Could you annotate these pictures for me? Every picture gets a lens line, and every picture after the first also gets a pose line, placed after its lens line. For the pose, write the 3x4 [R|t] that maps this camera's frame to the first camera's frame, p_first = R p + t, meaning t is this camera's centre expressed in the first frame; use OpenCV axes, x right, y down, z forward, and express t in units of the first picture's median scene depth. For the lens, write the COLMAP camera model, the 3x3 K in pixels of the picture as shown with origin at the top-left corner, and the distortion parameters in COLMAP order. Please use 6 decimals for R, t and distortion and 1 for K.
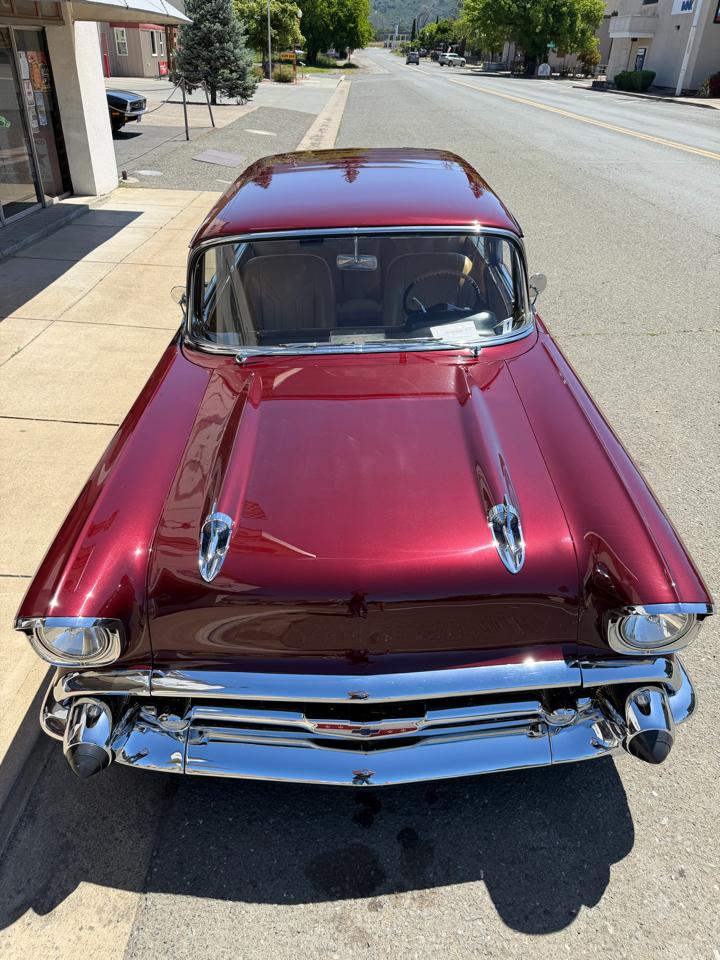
lens RADIAL K [[691.5, 0, 355.4], [0, 691.5, 481.8], [0, 0, 1]] dist [0.006591, -0.004090]
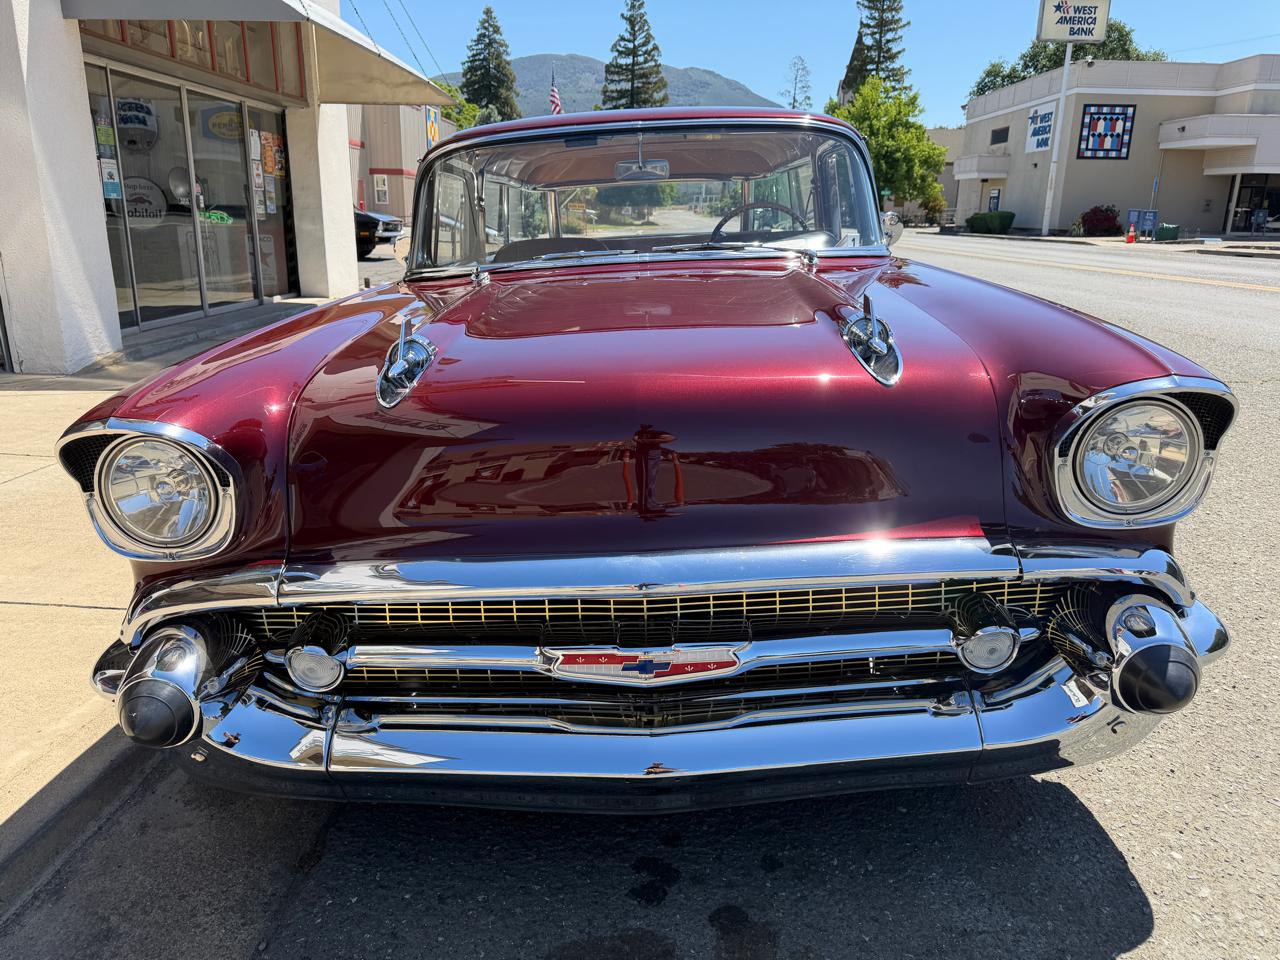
lens RADIAL K [[921.9, 0, 635.6], [0, 921.9, 467.5], [0, 0, 1]] dist [0.006591, -0.004090]
pose [[0.999666, -0.009212, -0.024134, 0.005417], [0.002056, 0.959670, -0.281123, 0.087406], [0.025750, 0.280979, 0.959368, 0.047745]]
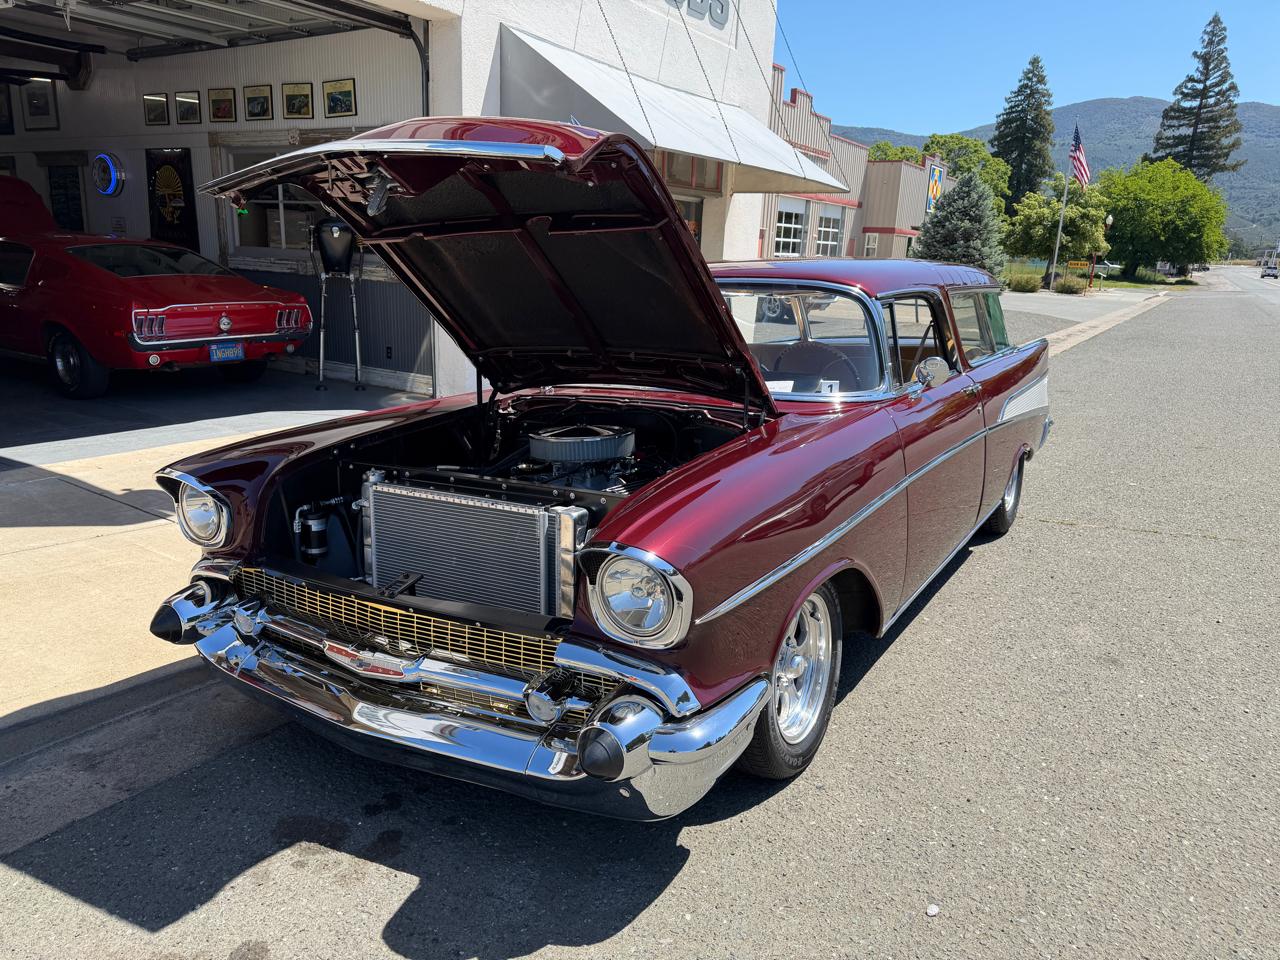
lens RADIAL K [[912.7, 0, 644.0], [0, 912.7, 482.0], [0, 0, 1]] dist [0.012617, -0.008774]
pose [[0.856535, 0.130179, -0.499401, 0.194295], [-0.282675, 0.927942, -0.242937, 0.068402], [0.431790, 0.349252, 0.831613, 0.011819]]
